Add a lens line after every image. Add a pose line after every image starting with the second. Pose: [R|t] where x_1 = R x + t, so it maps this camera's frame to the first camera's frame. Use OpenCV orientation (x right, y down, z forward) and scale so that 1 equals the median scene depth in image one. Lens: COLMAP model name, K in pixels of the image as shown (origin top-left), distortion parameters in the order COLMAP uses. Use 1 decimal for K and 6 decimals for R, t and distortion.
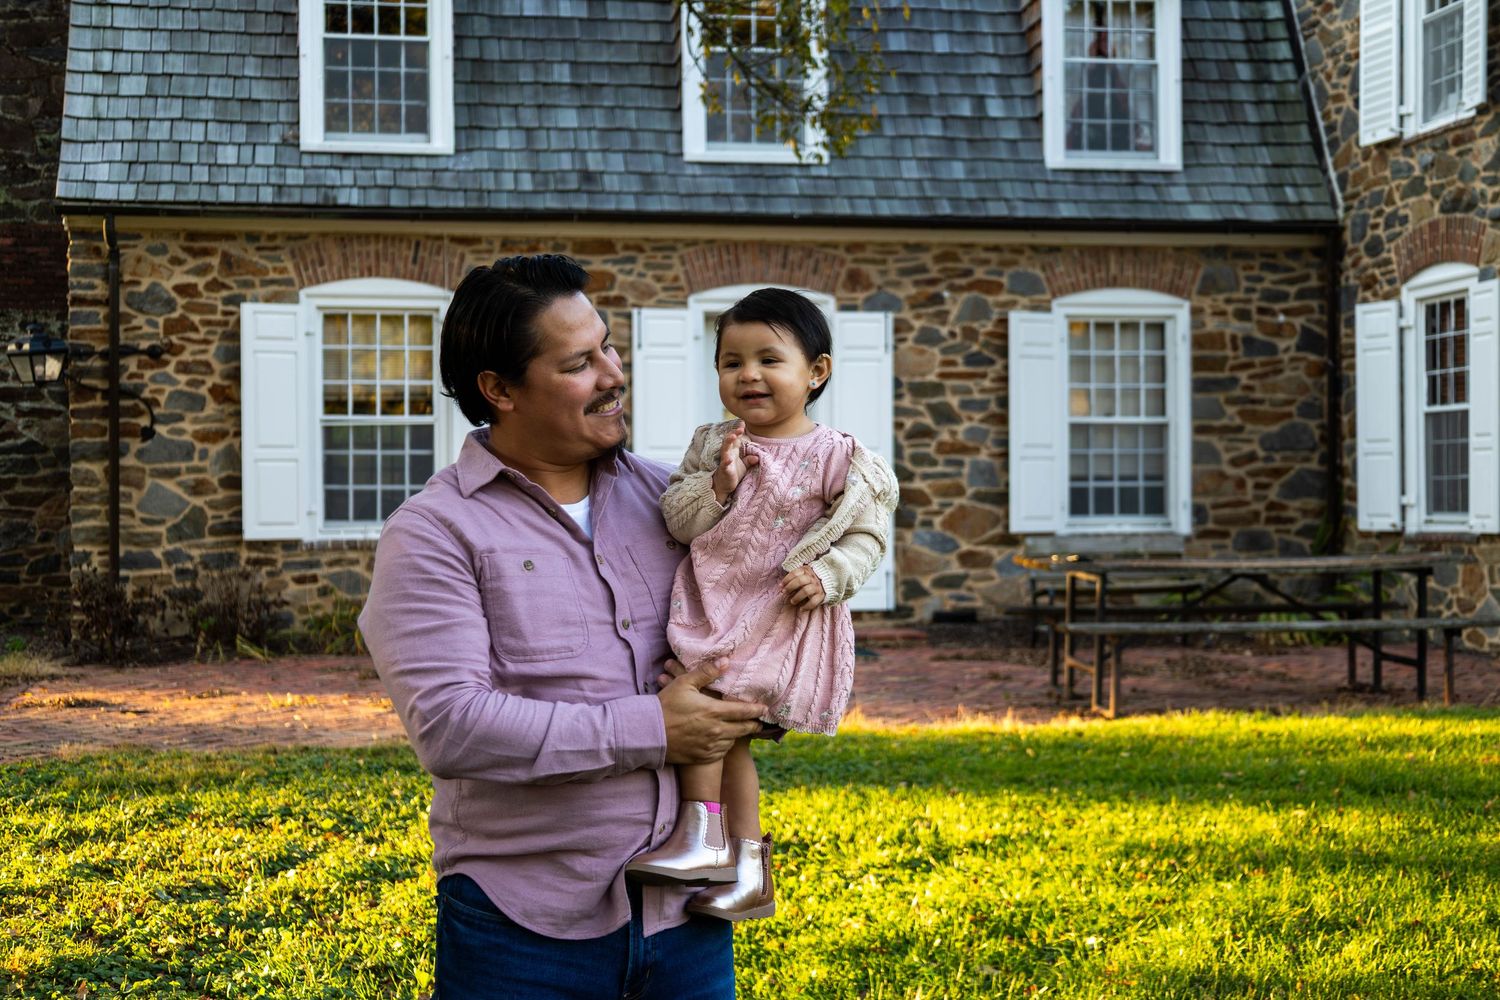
lens RADIAL K [[2184.0, 0, 760.4], [0, 2184.0, 516.3], [0, 0, 1]] dist [0.041191, -0.072257]
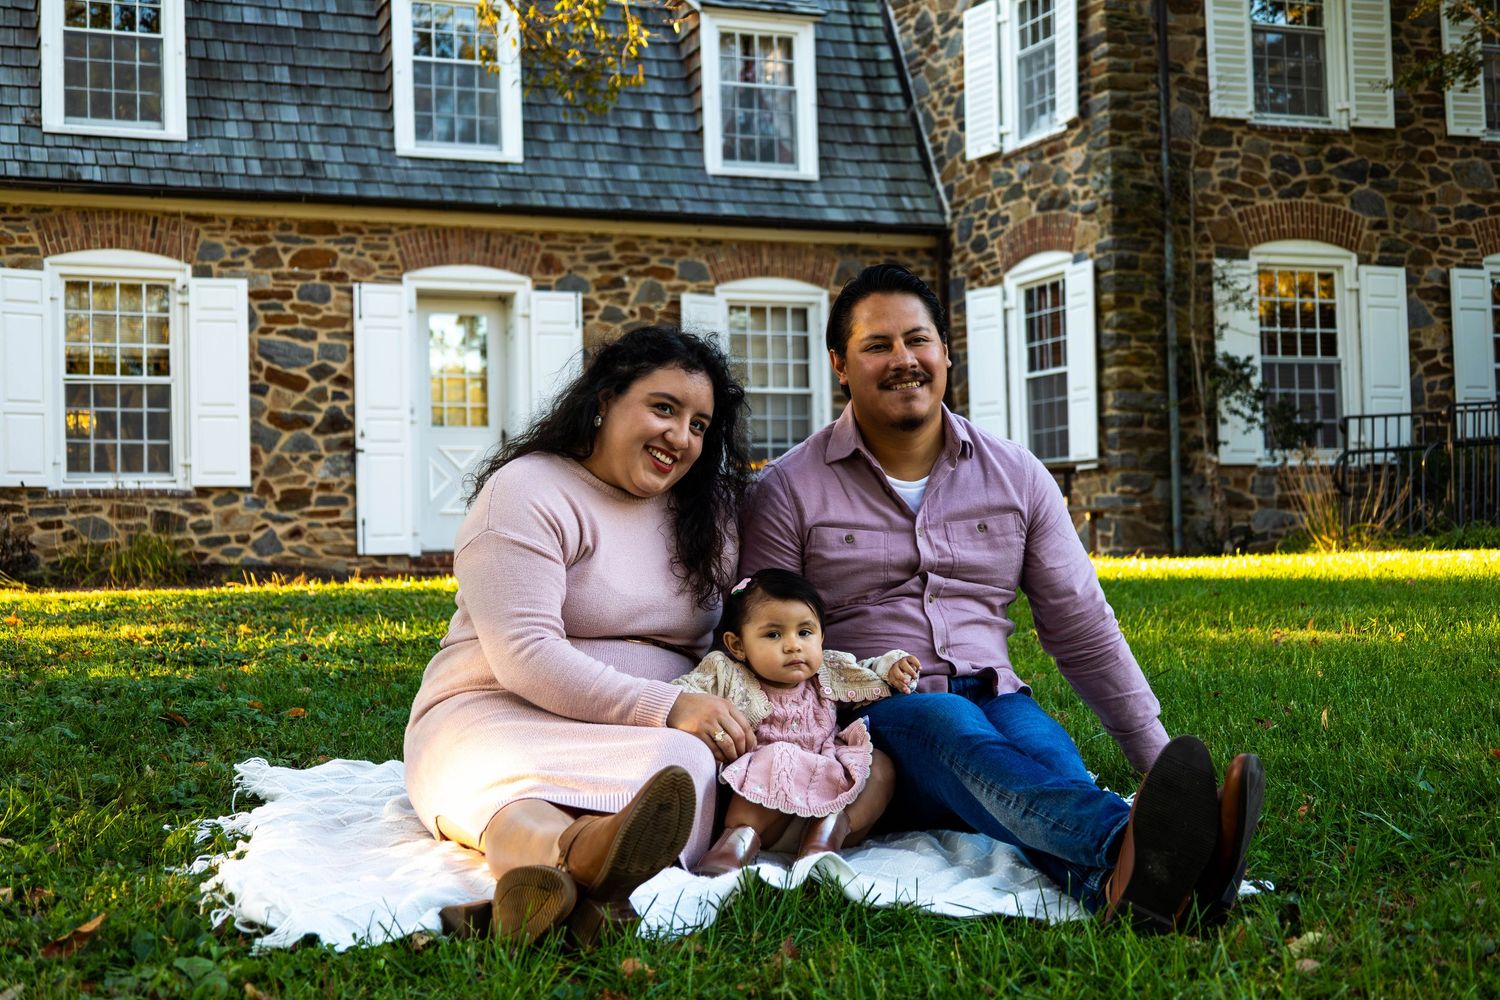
lens RADIAL K [[2011.2, 0, 753.8], [0, 2011.2, 506.5], [0, 0, 1]] dist [0.040536, -0.082938]
pose [[0.975546, -0.008485, 0.219634, -0.087962], [0.017526, 0.999076, -0.039248, 0.064564], [-0.219098, 0.042138, 0.974793, -0.046529]]
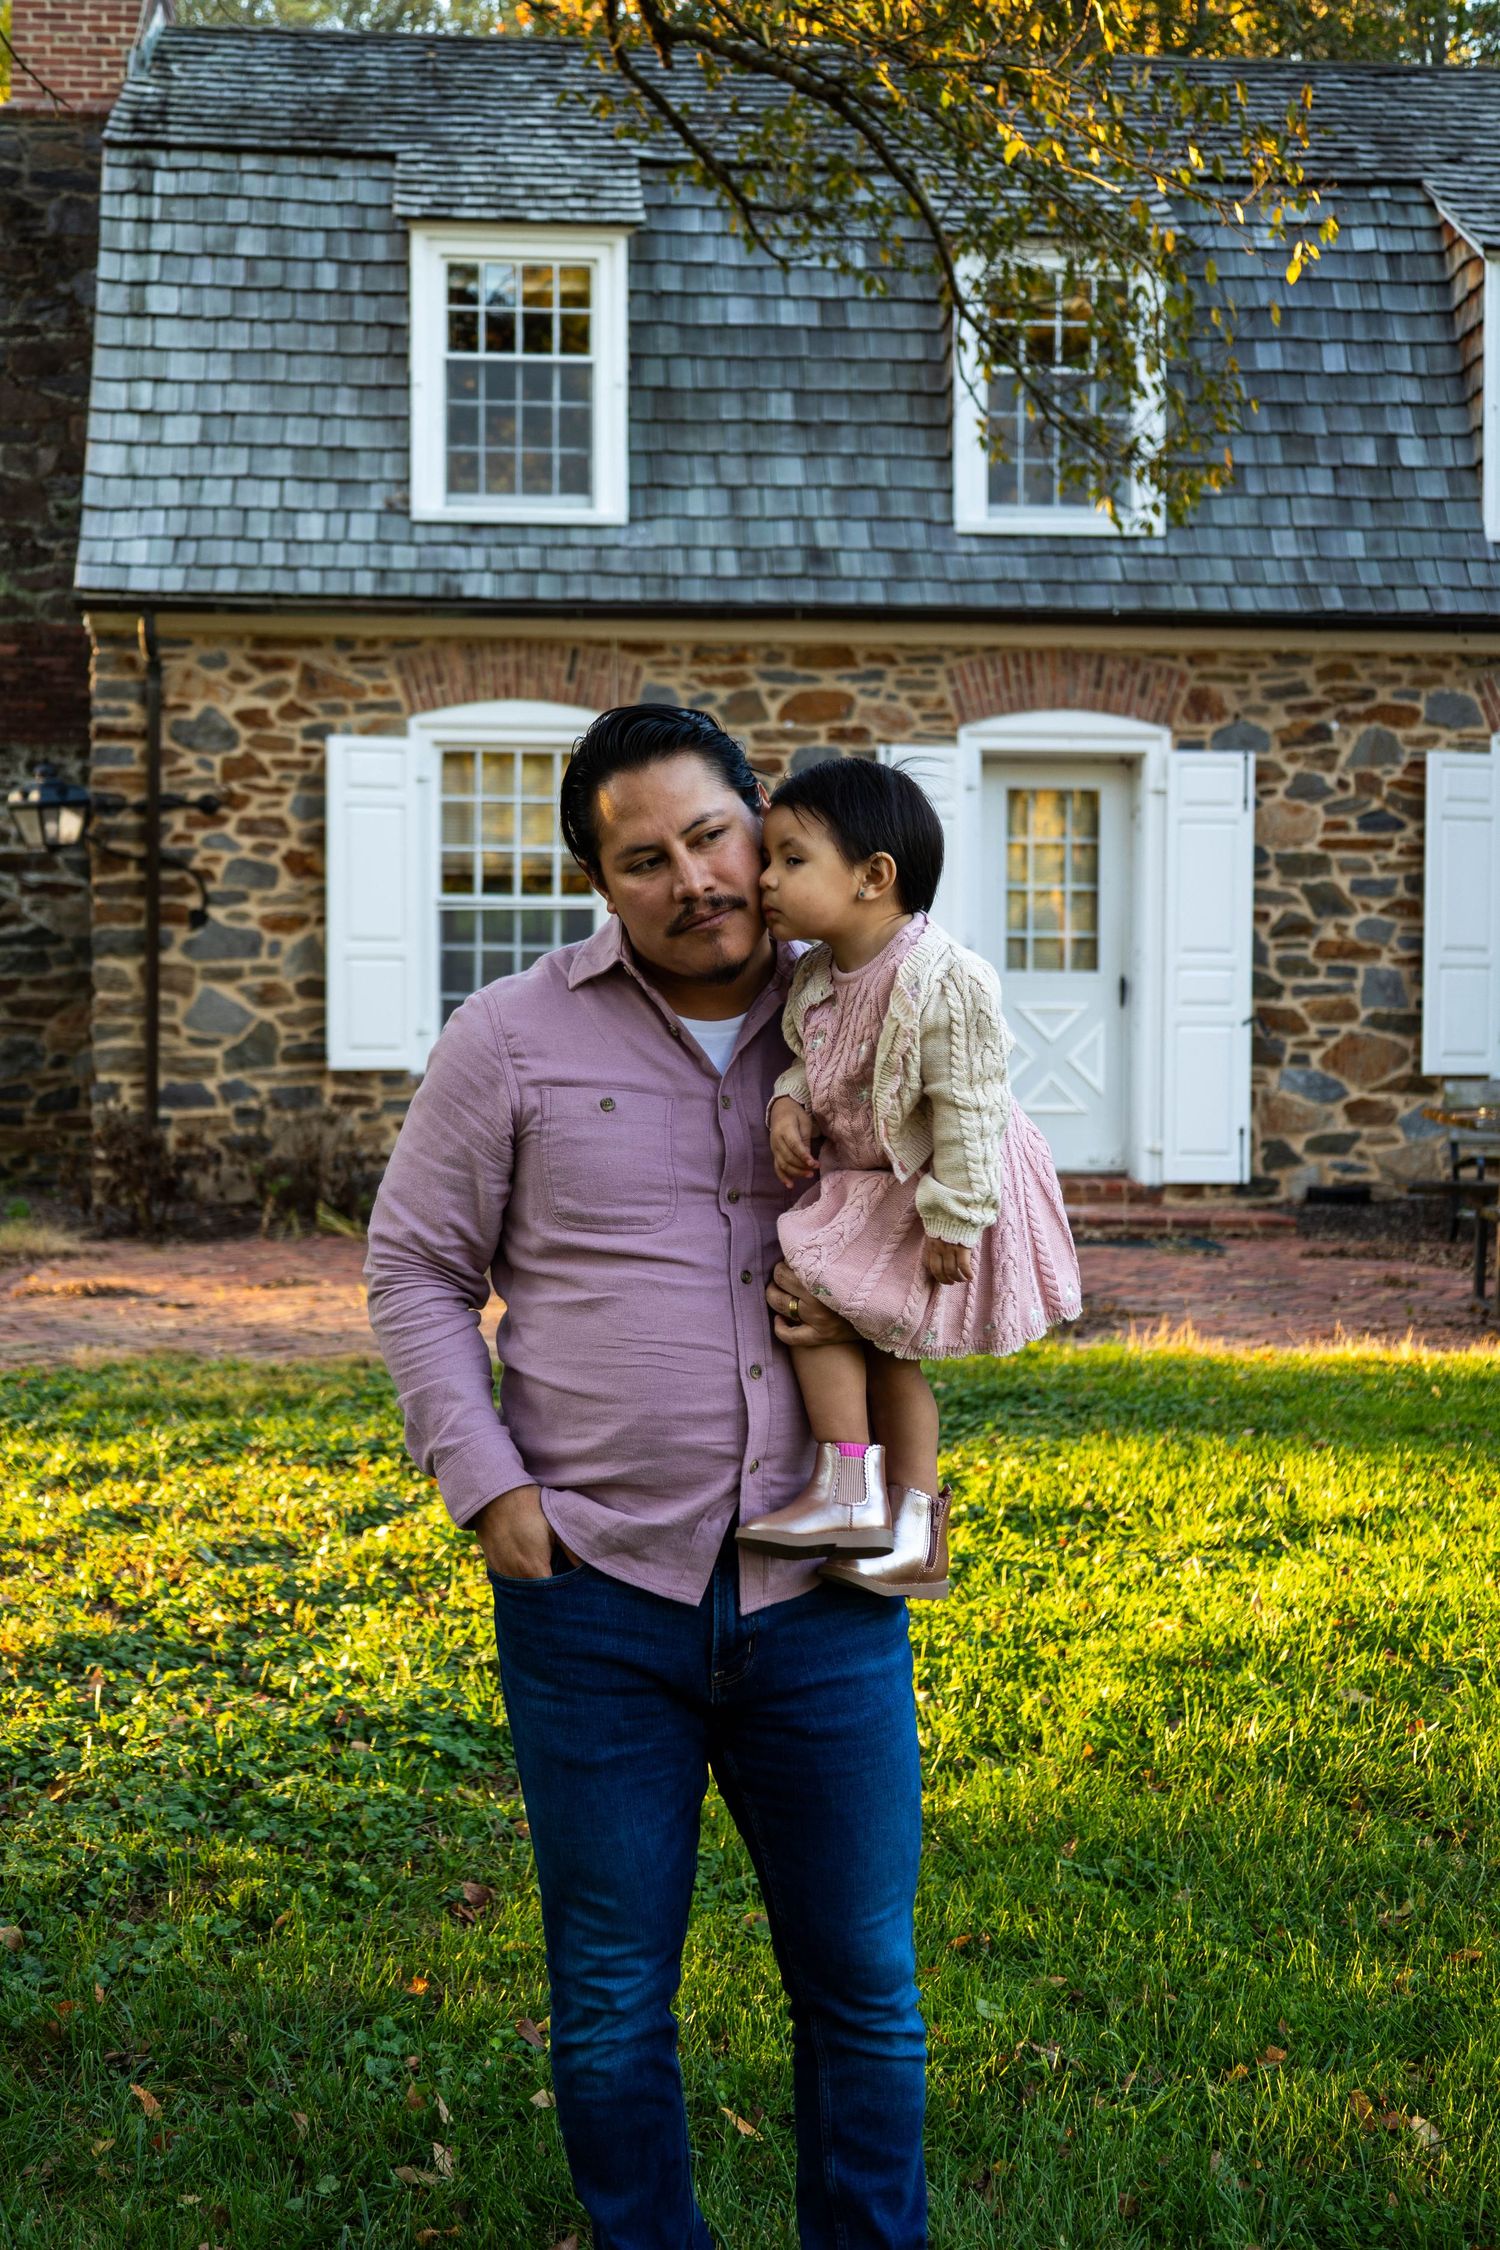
lens RADIAL K [[3140.6, 0, 756.1], [0, 3140.6, 1139.6], [0, 0, 1]] dist [0.024107, 0.036180]
pose [[0.995070, 0.015822, -0.097910, 0.003168], [-0.012858, 0.999442, 0.030827, 0.000283], [0.098343, -0.029416, 0.994718, -0.005558]]
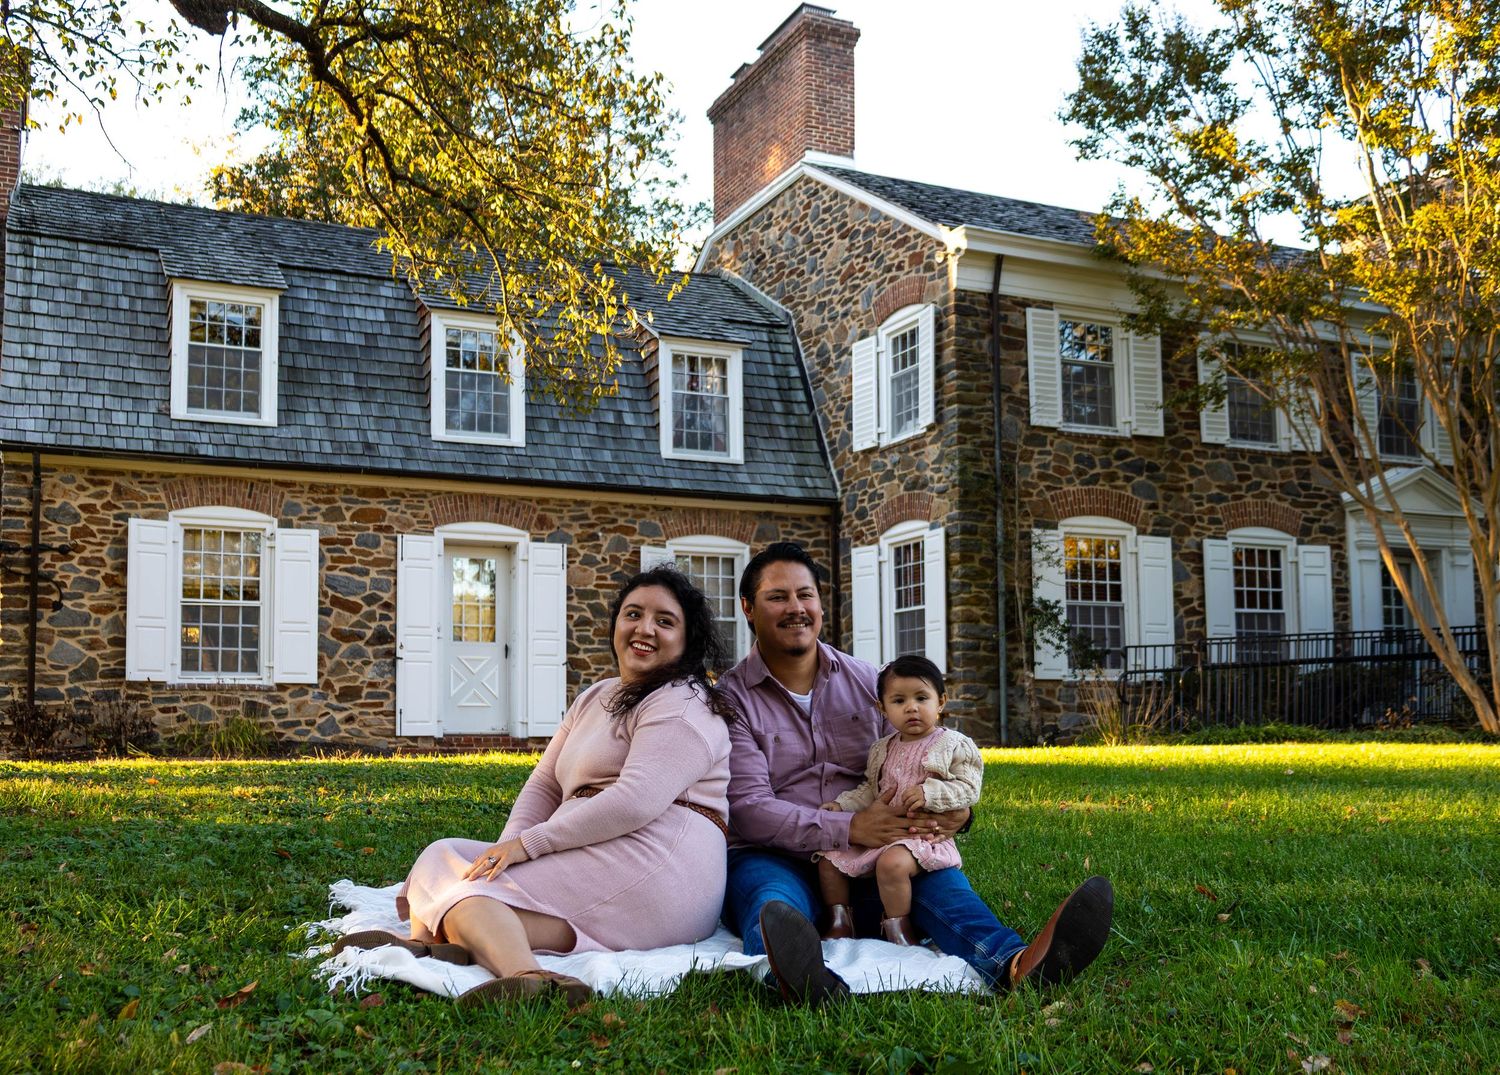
lens RADIAL K [[1522.5, 0, 734.6], [0, 1522.5, 654.4], [0, 0, 1]] dist [-0.022929, 0.012961]
pose [[0.968900, 0.015422, 0.246972, -0.092997], [0.002207, 0.997478, -0.070944, 0.064027], [-0.247443, 0.069283, 0.966422, -0.066178]]
